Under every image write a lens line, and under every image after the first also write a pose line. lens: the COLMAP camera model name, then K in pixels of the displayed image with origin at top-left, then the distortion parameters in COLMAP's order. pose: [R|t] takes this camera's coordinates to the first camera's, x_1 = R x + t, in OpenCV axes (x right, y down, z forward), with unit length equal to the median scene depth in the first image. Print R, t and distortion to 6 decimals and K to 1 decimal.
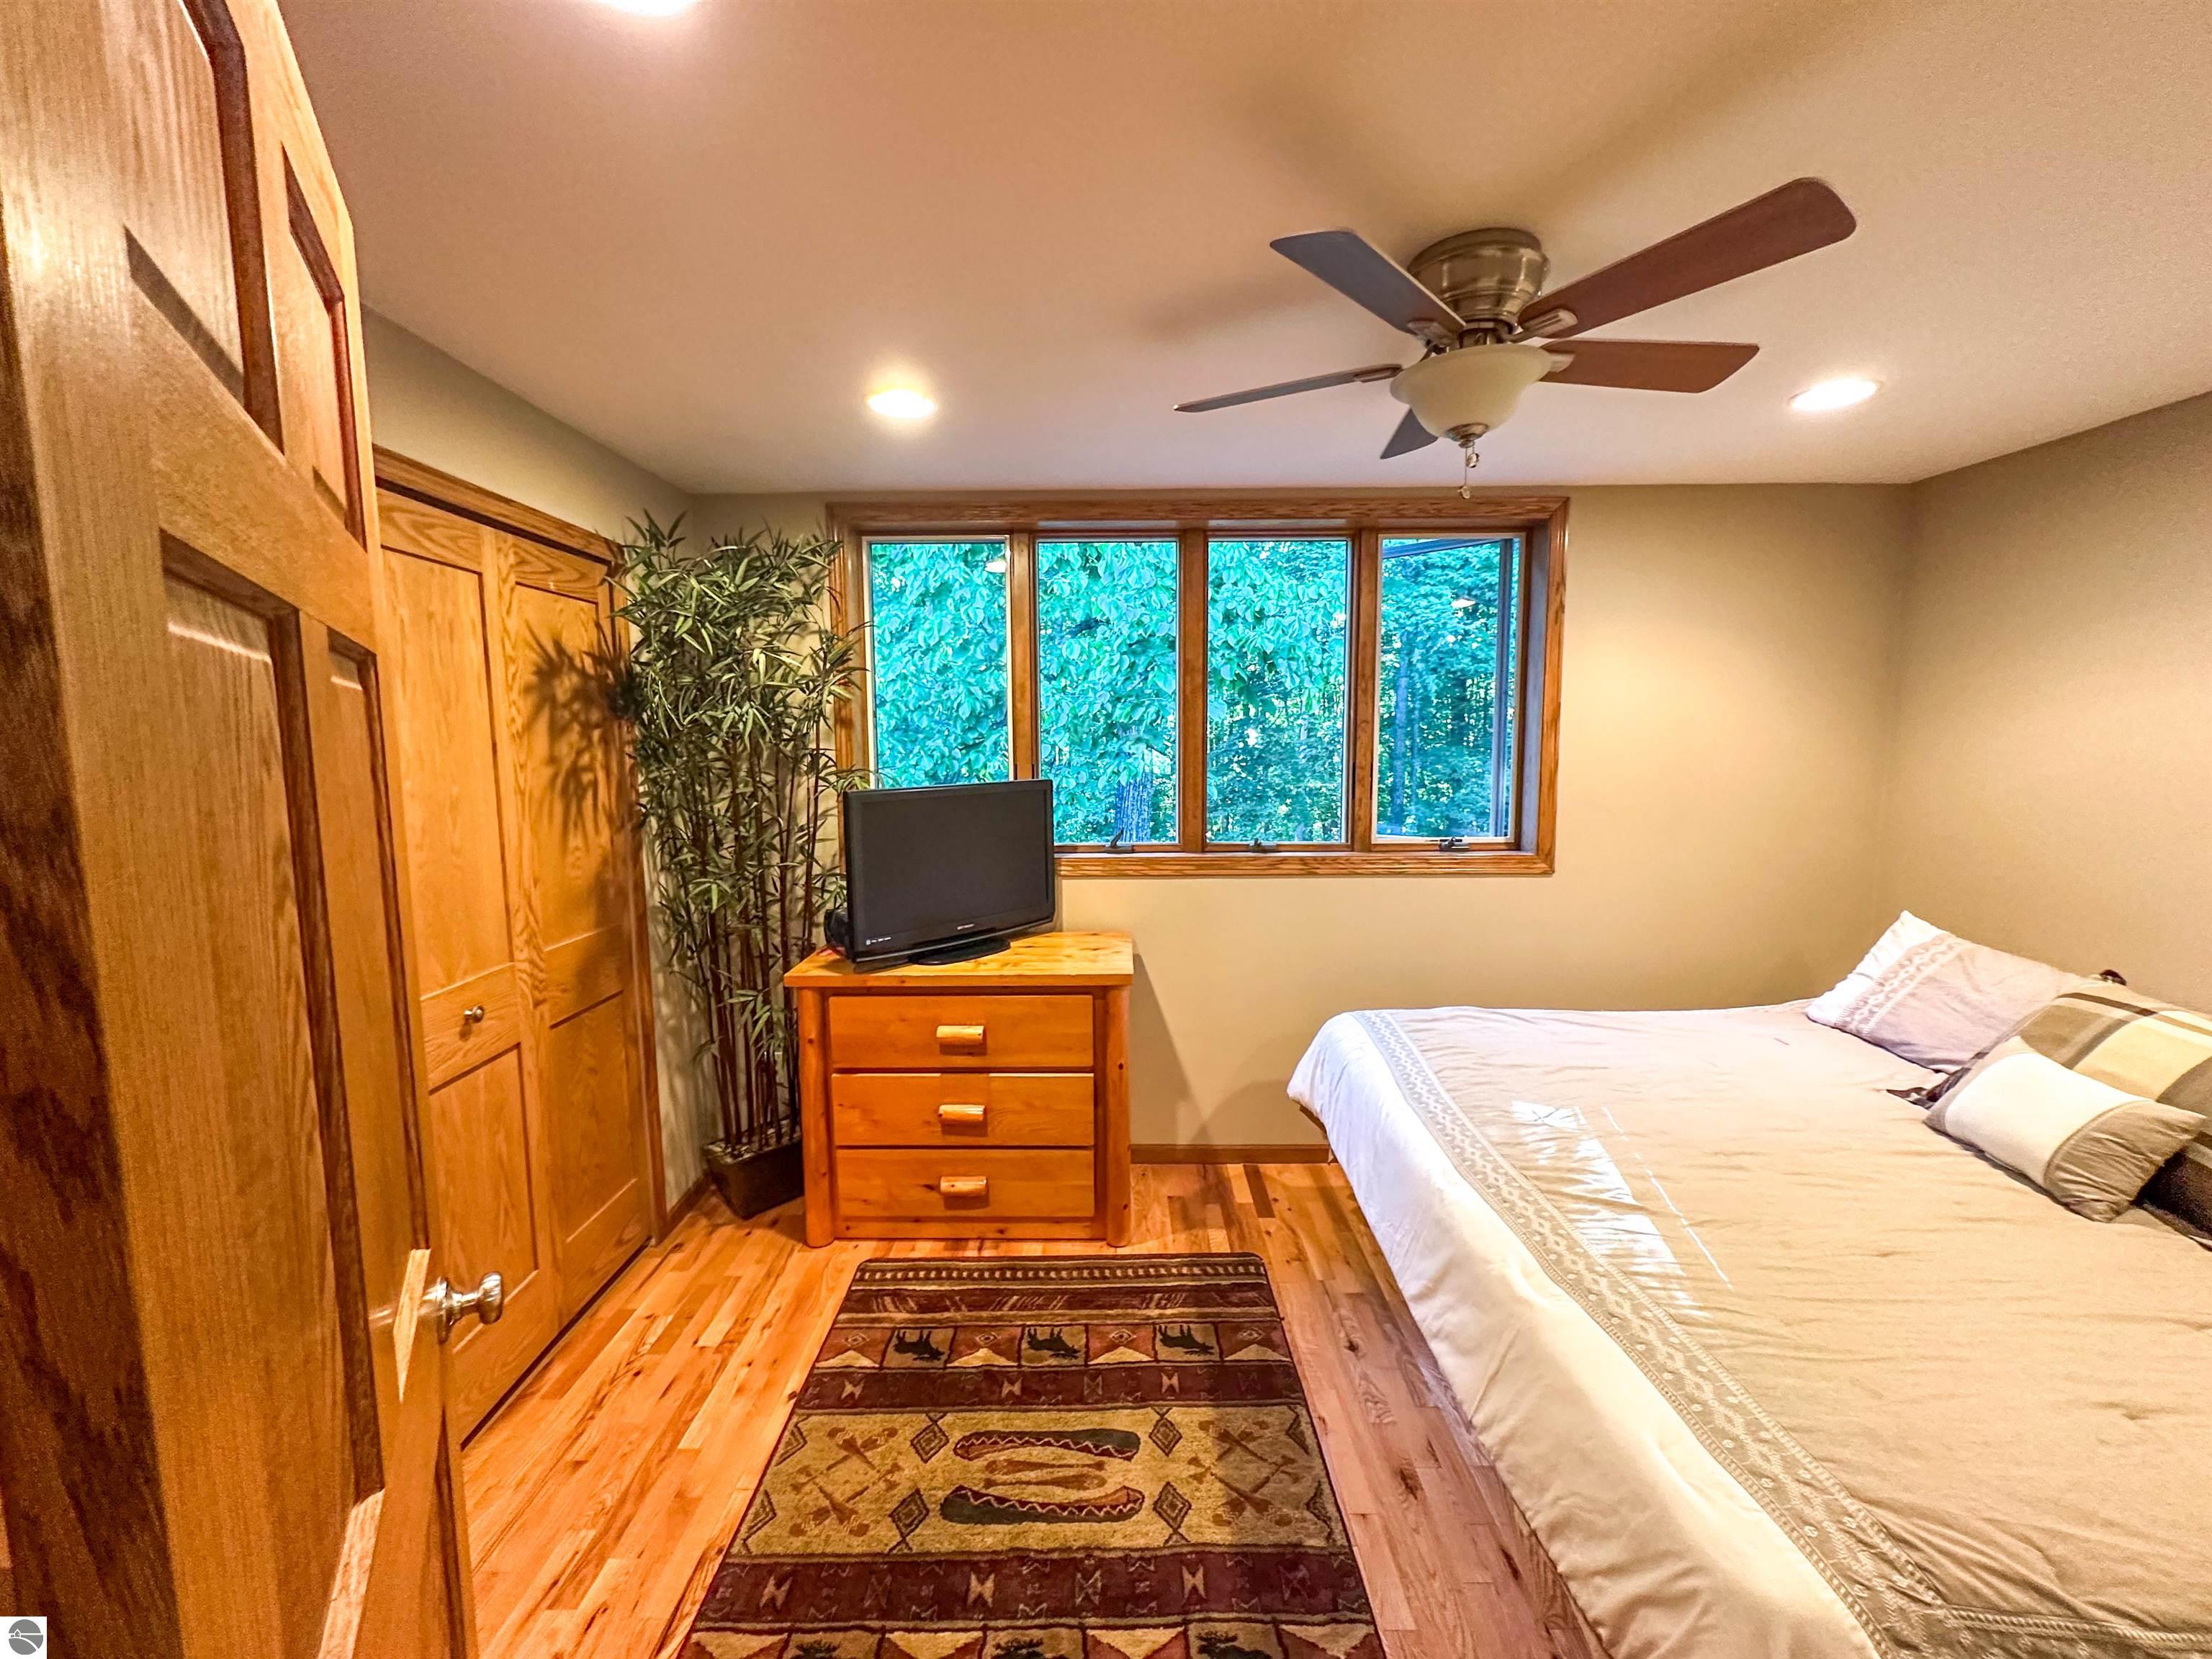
lens RADIAL K [[878.2, 0, 1104.0], [0, 878.2, 821.9], [0, 0, 1]] dist [-0.002378, 0.000771]
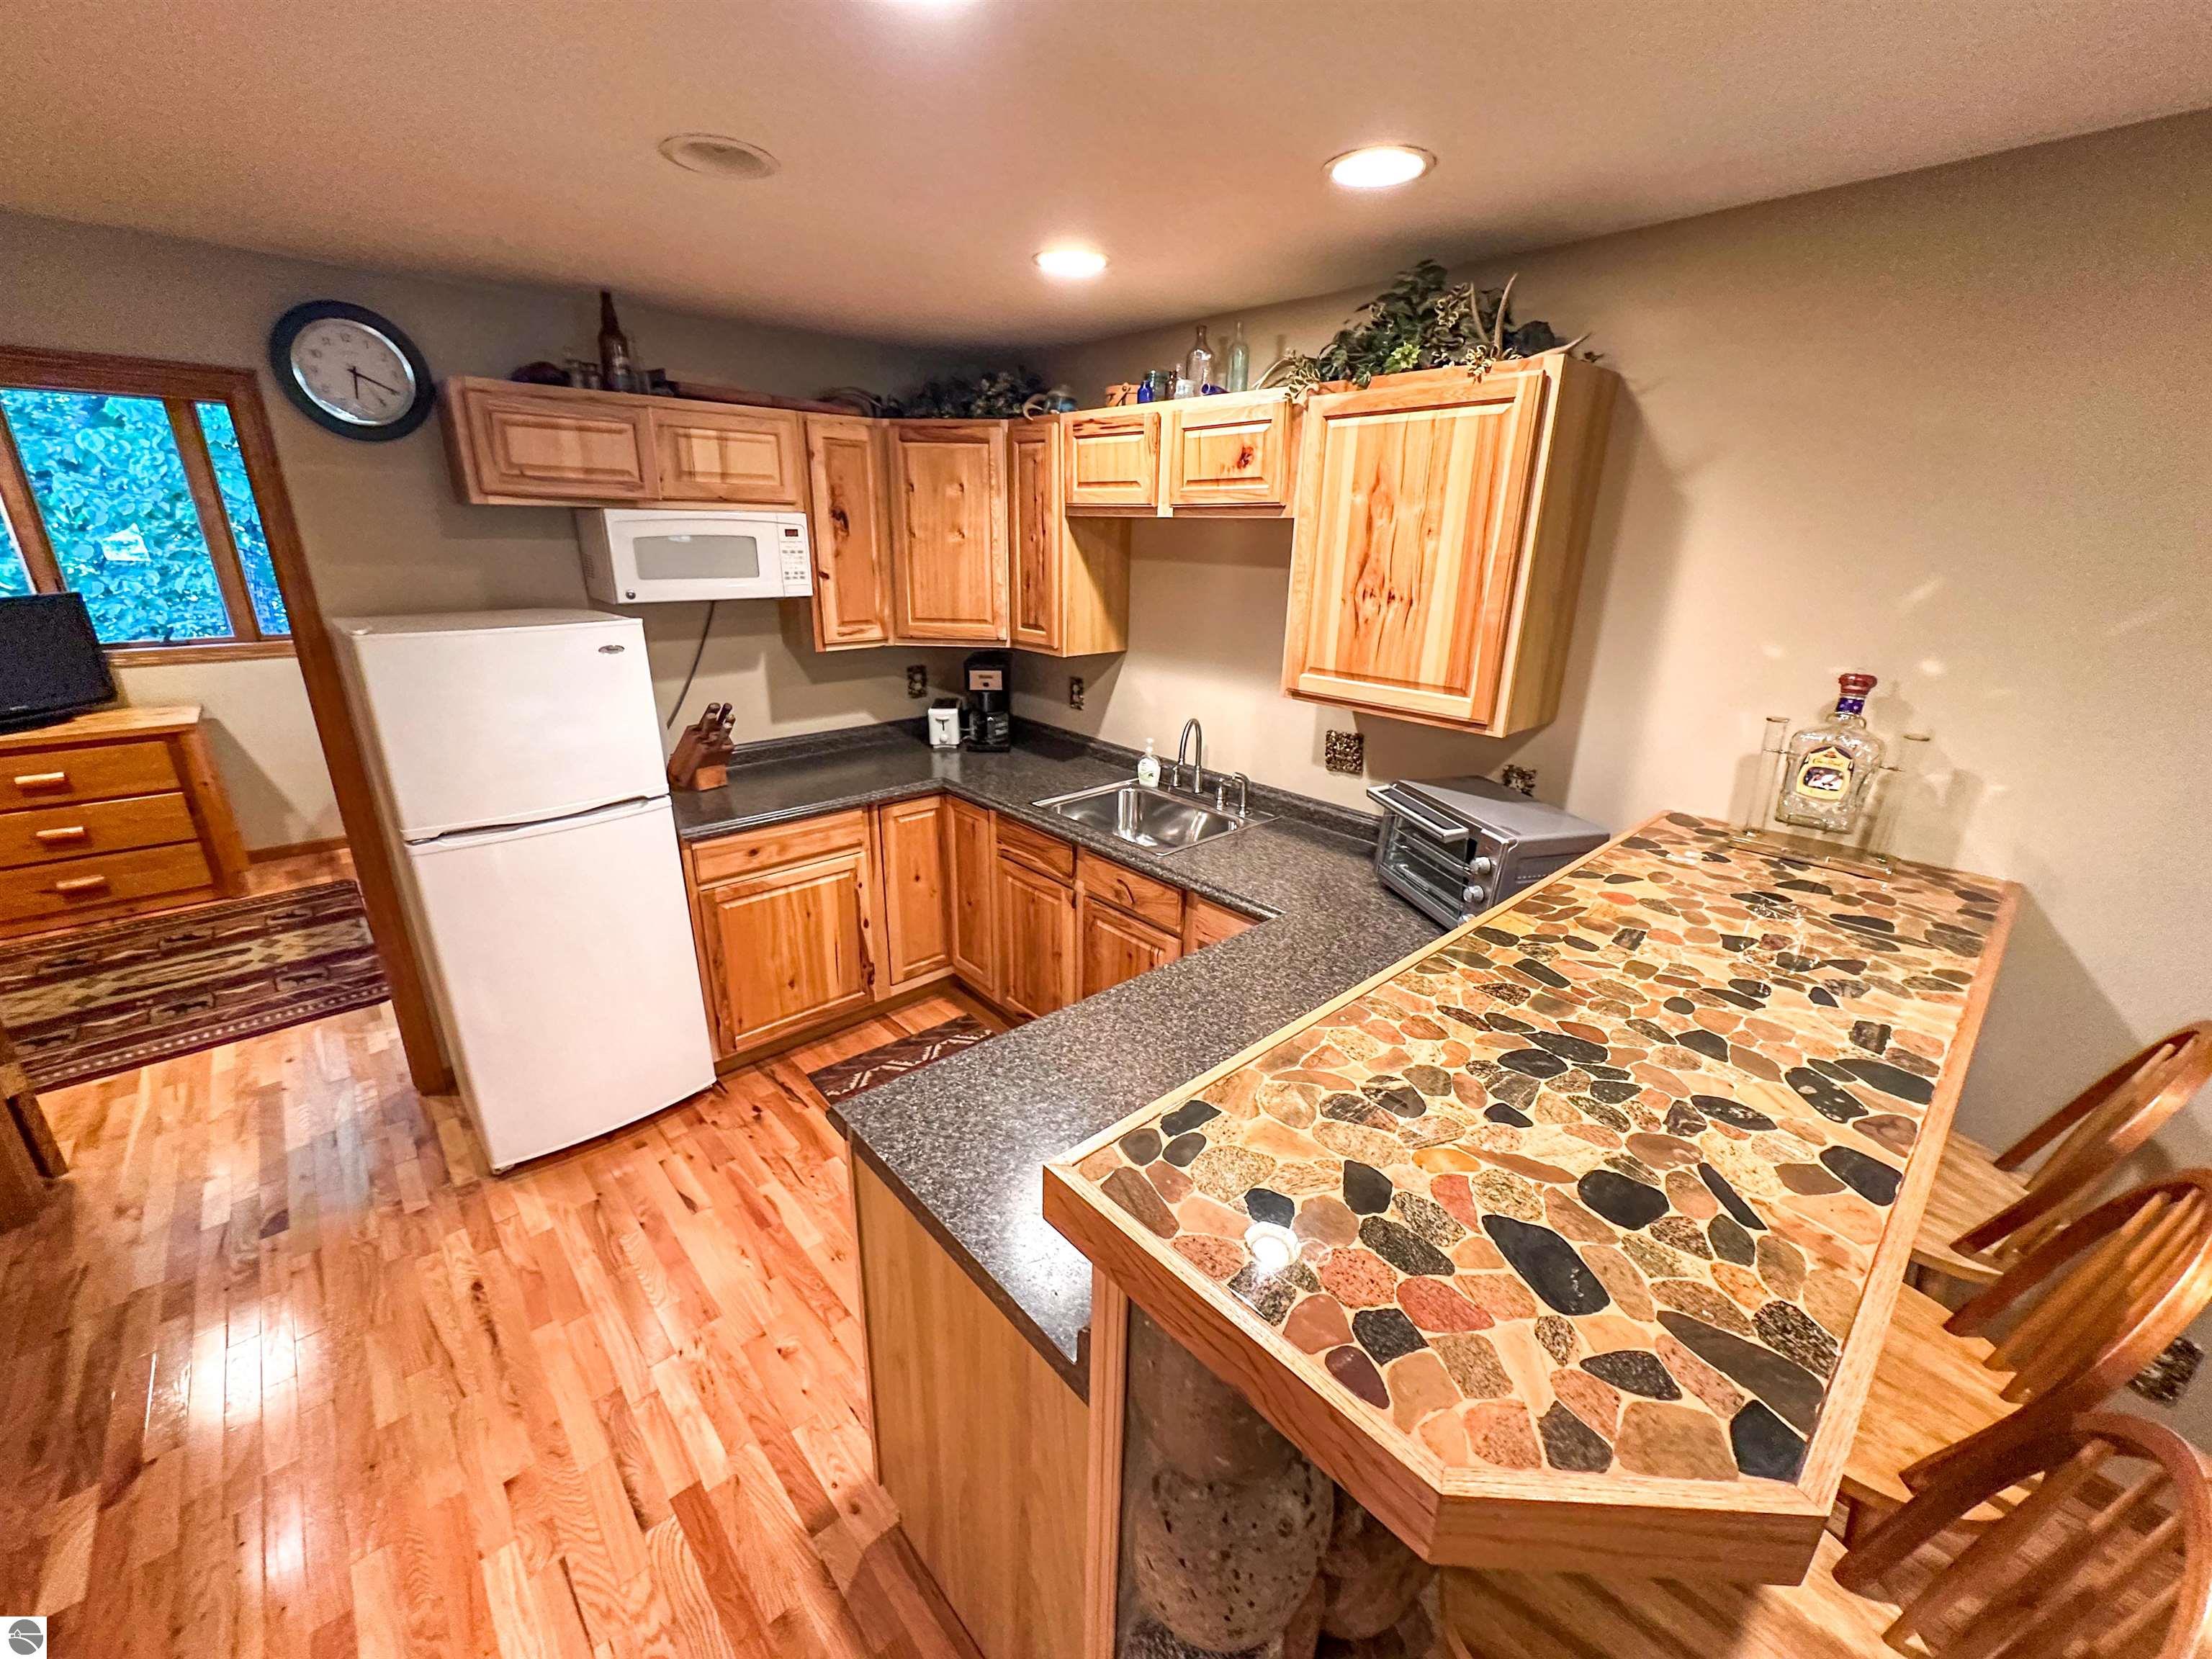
lens RADIAL K [[878.2, 0, 1105.9], [0, 878.2, 829.2], [0, 0, 1]] dist [-0.002378, 0.000771]
pose [[0.732592, -0.203318, 0.649592, 0.161143], [0.038952, 0.965305, 0.258205, 0.017667], [-0.679552, -0.163856, 0.715094, -1.197618]]
